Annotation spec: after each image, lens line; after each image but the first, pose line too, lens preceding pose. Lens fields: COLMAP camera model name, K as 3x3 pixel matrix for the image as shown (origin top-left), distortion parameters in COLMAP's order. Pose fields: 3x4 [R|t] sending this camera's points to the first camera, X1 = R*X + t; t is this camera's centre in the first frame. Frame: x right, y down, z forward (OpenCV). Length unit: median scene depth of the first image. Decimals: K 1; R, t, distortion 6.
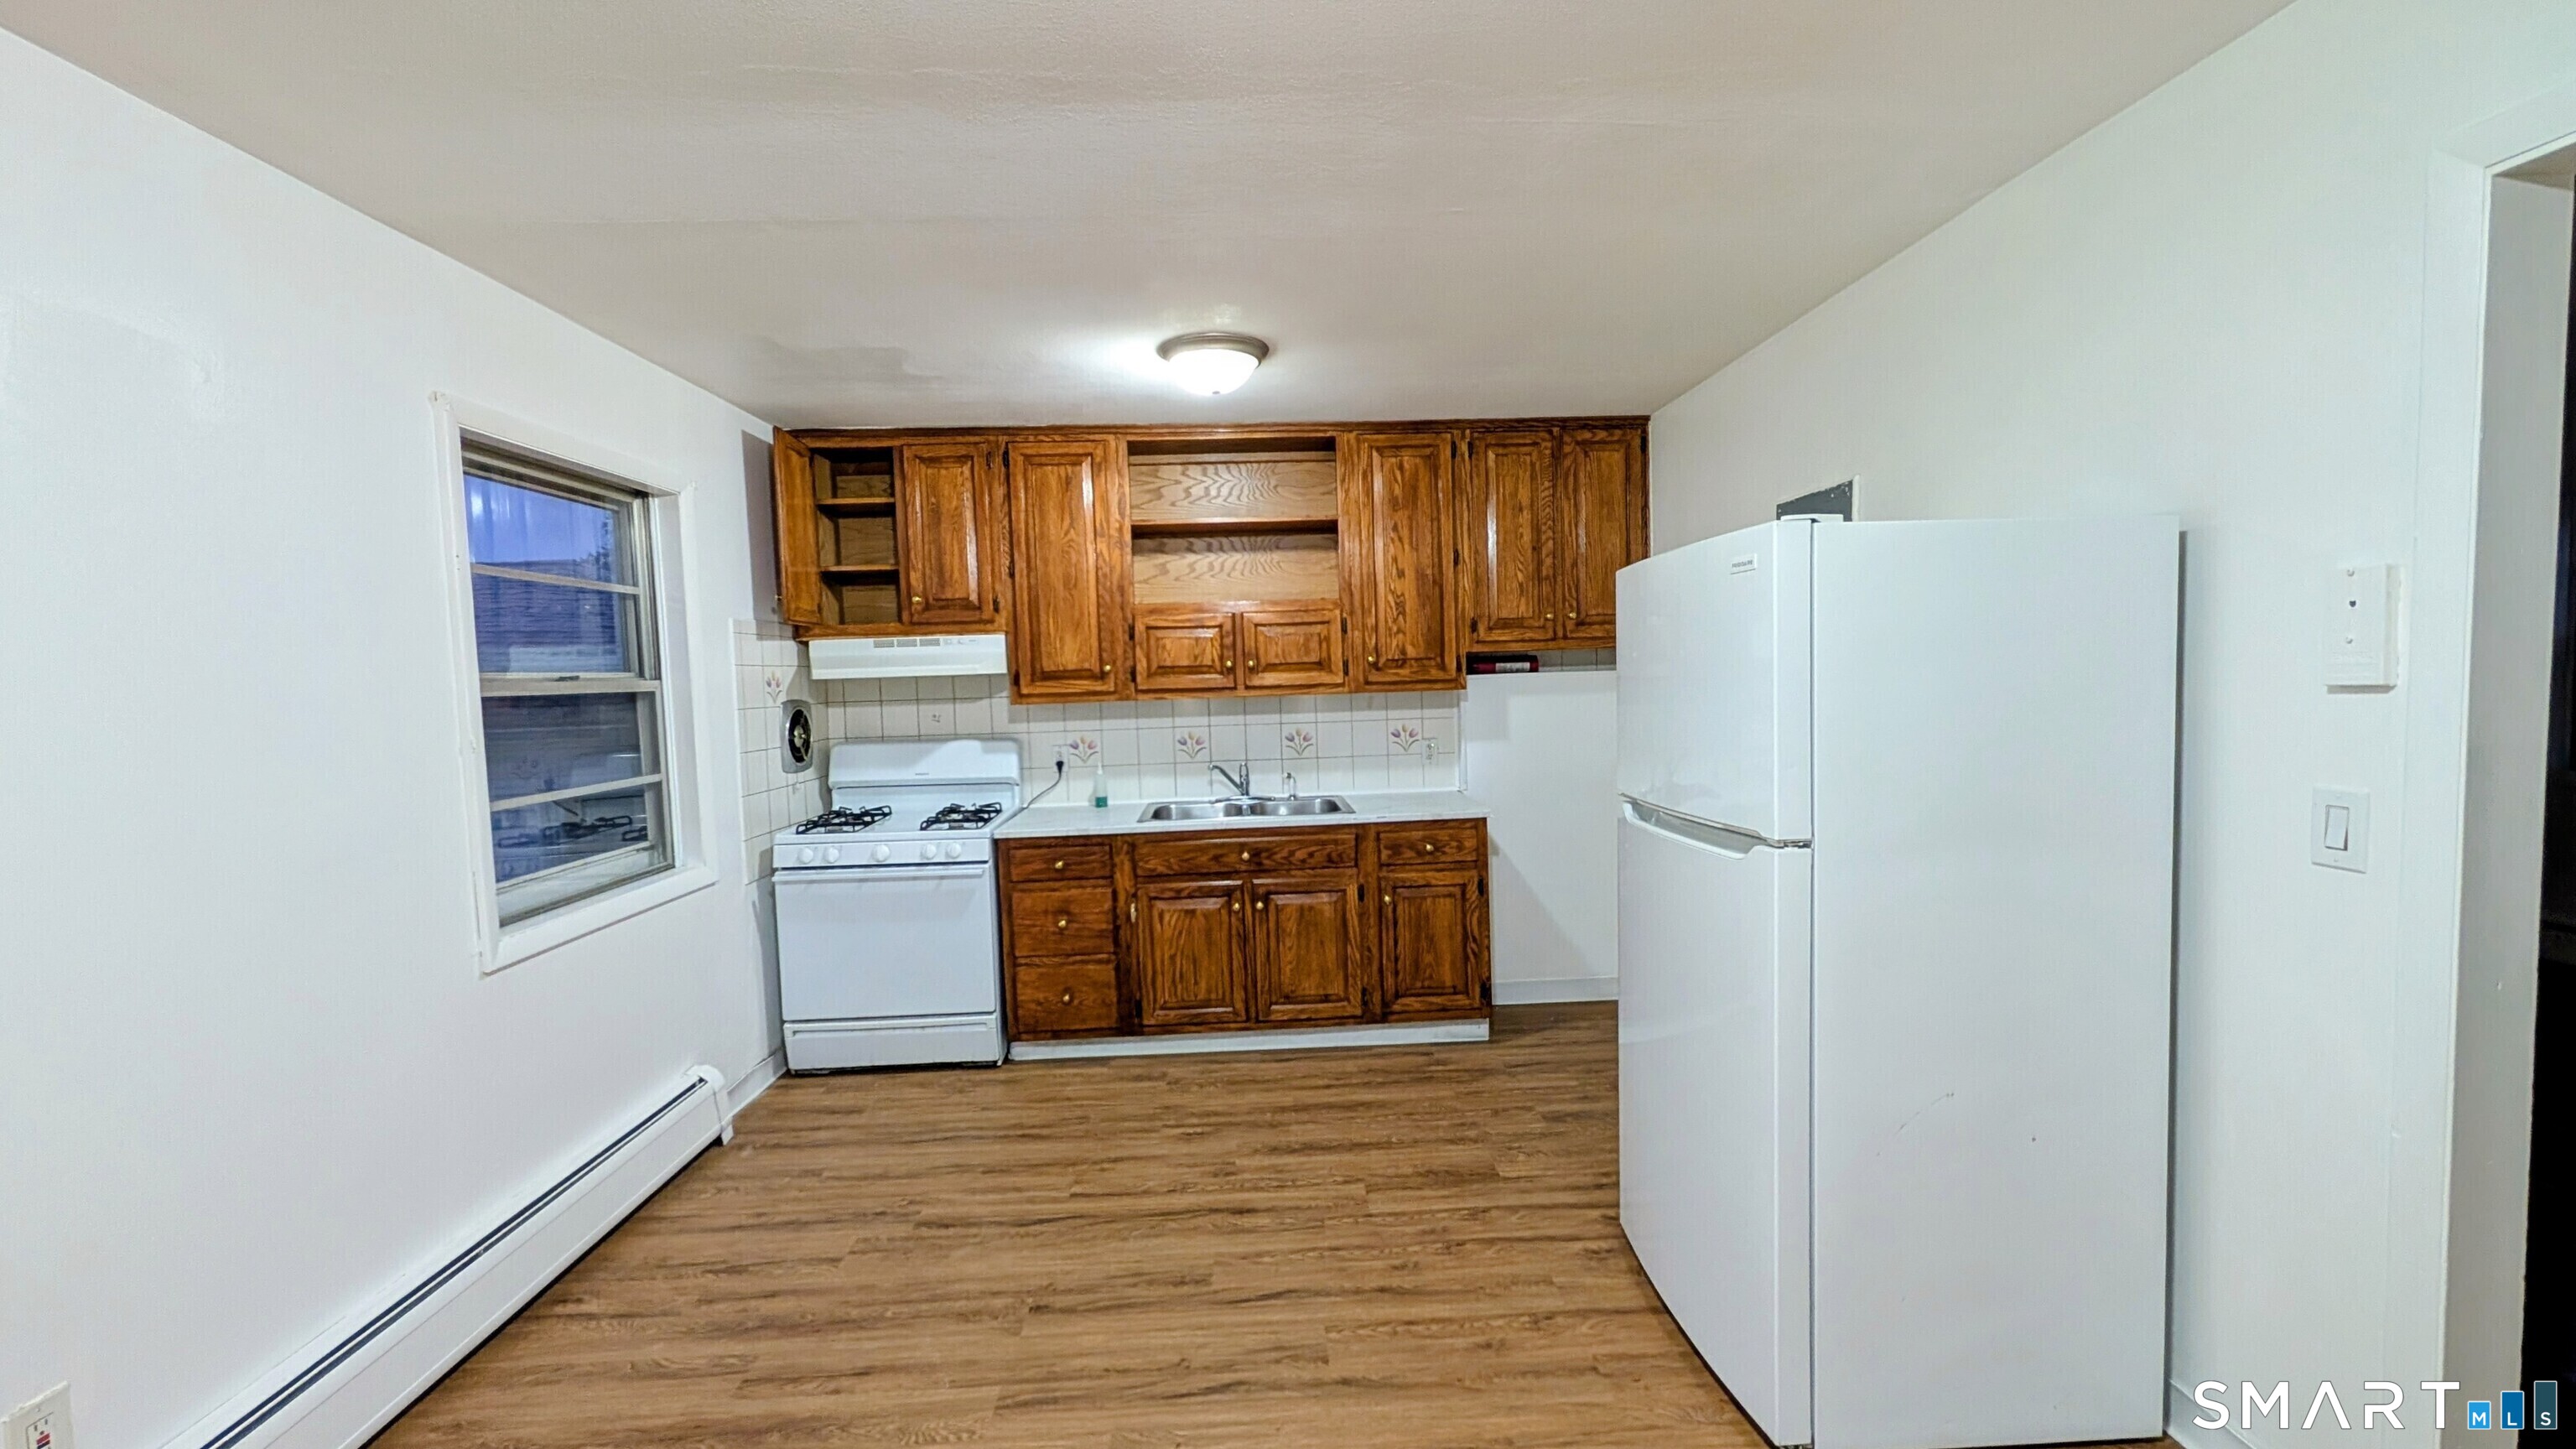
lens RADIAL K [[1038.9, 0, 1314.7], [0, 1038.9, 733.1], [0, 0, 1]] dist [-0.000609, -0.000095]
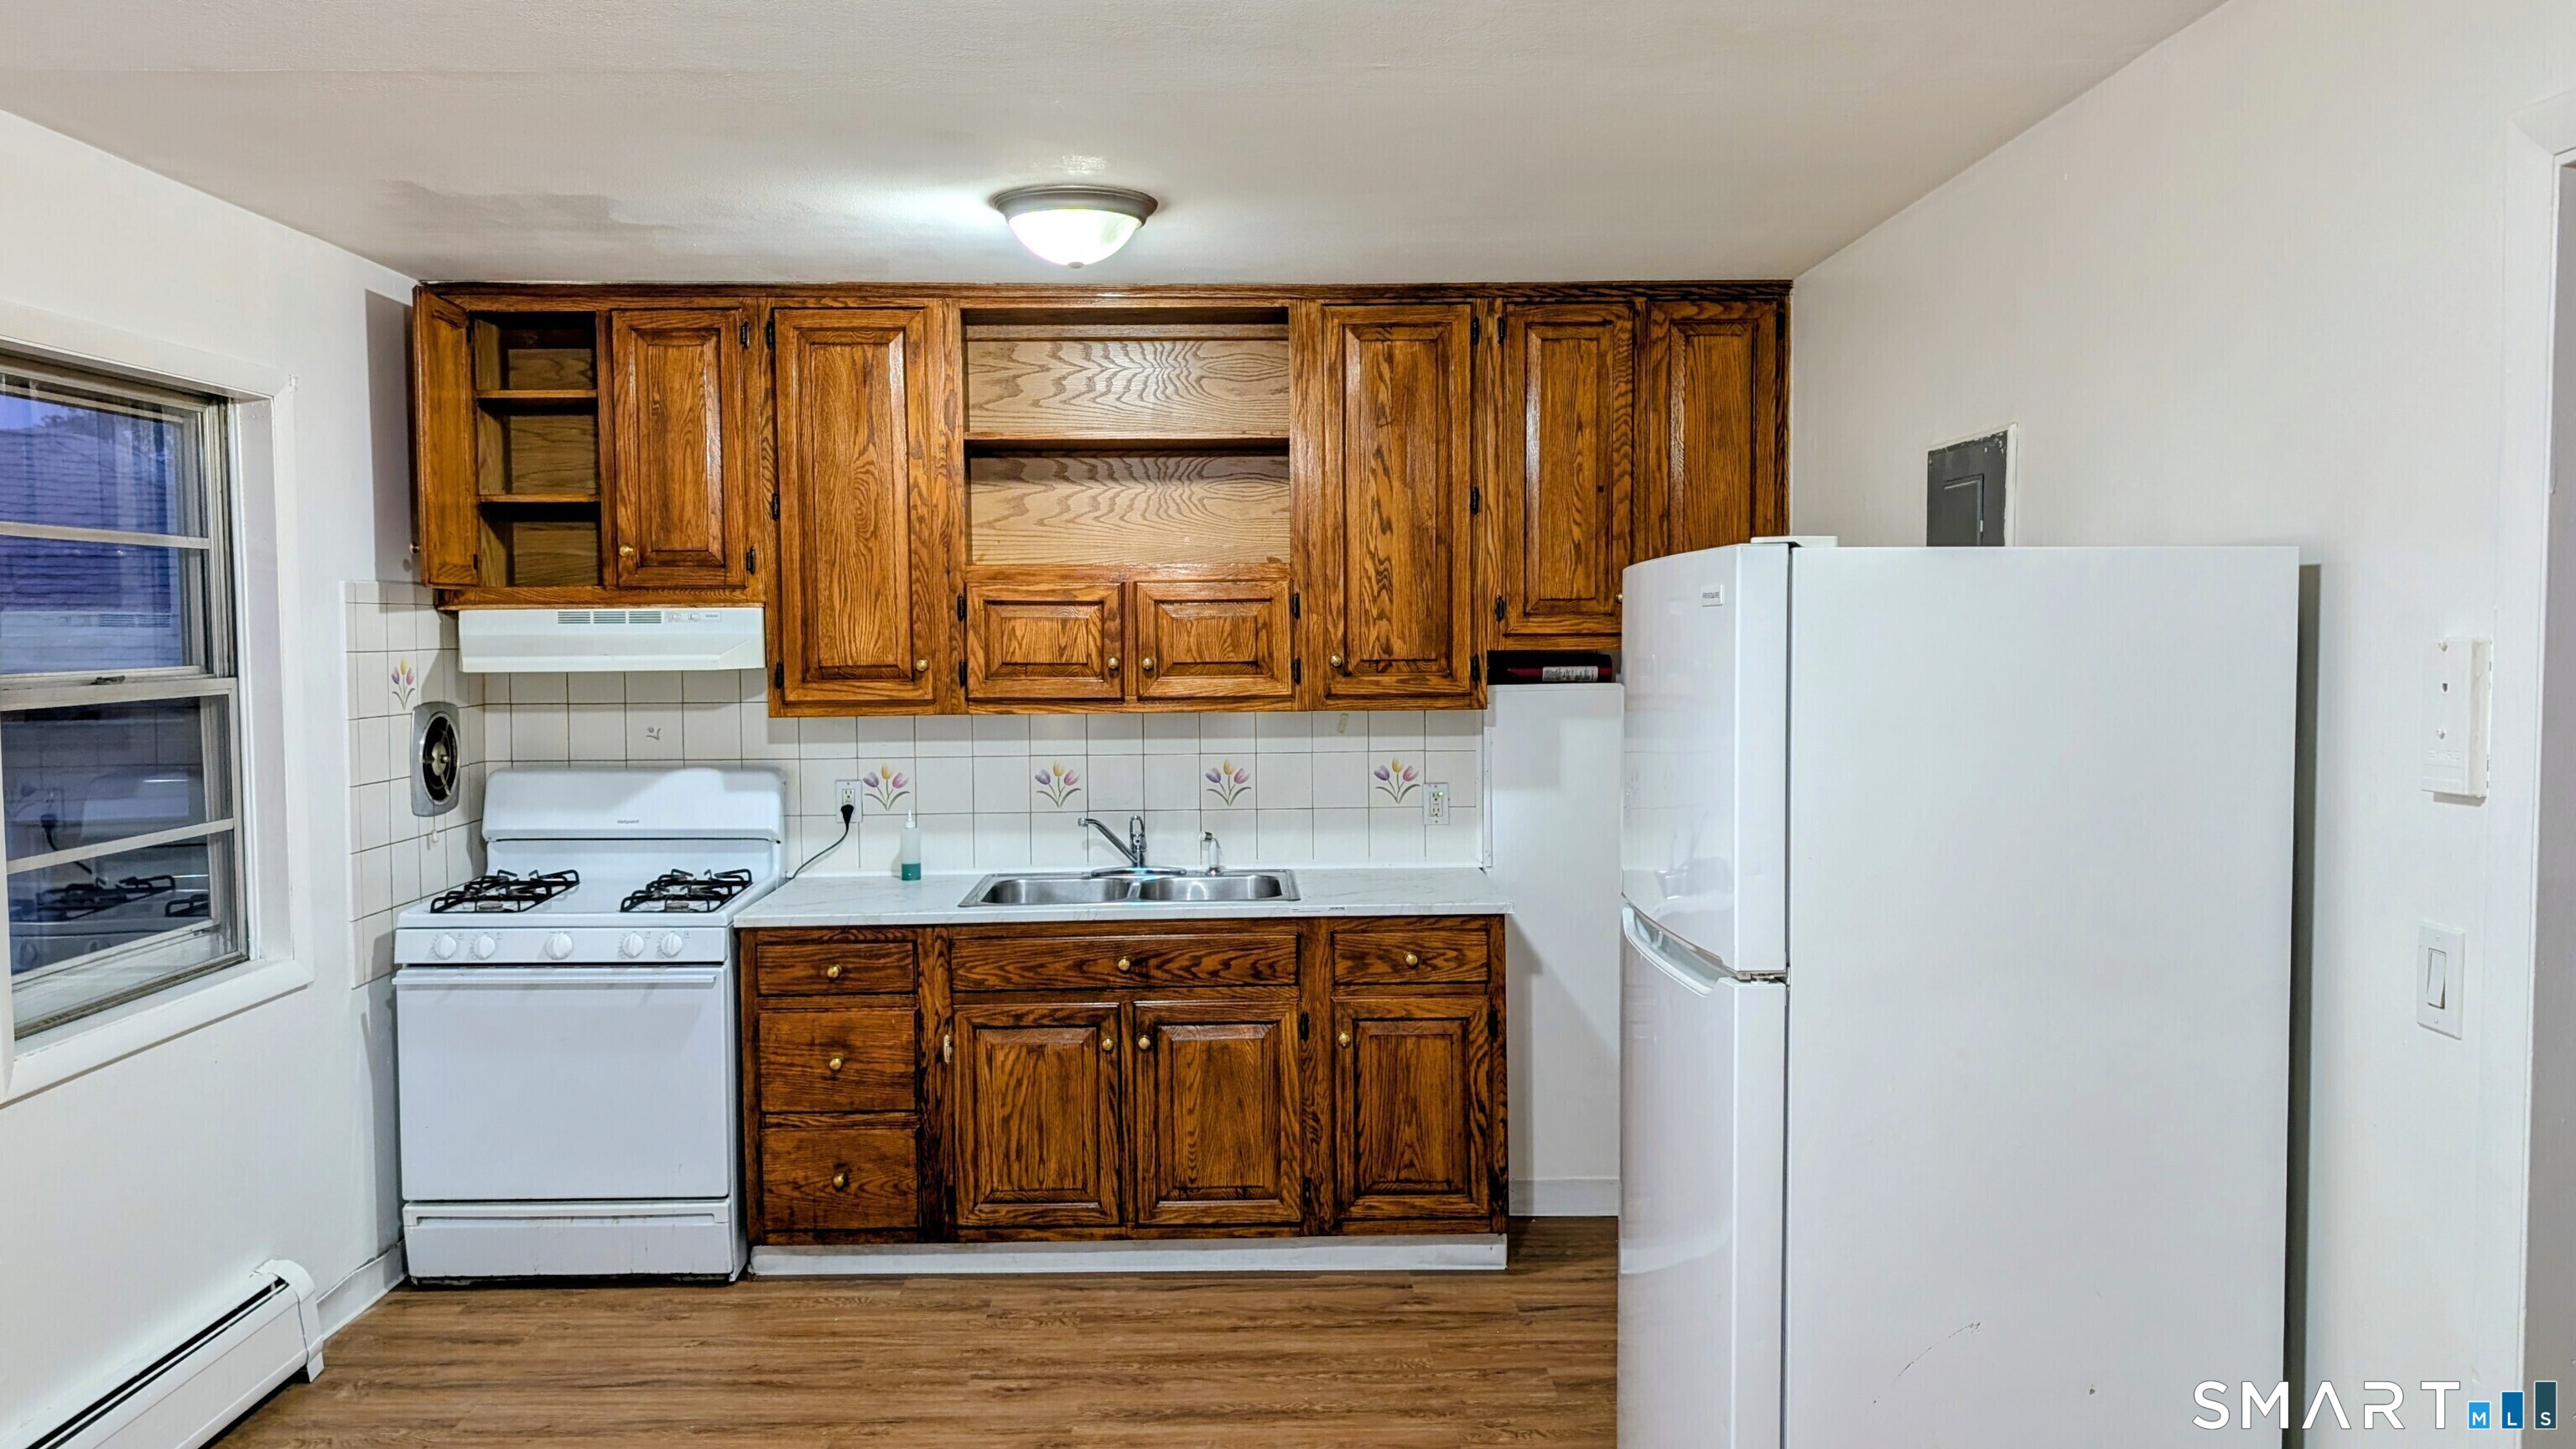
lens RADIAL K [[1854.6, 0, 1288.0], [0, 1854.6, 724.5], [0, 0, 1]] dist [0.053320, -0.090066]
pose [[0.999170, 0.024590, -0.032463, 0.066421], [-0.024871, 0.999656, -0.008287, -0.022310], [0.032249, 0.009088, 0.999439, -0.140361]]
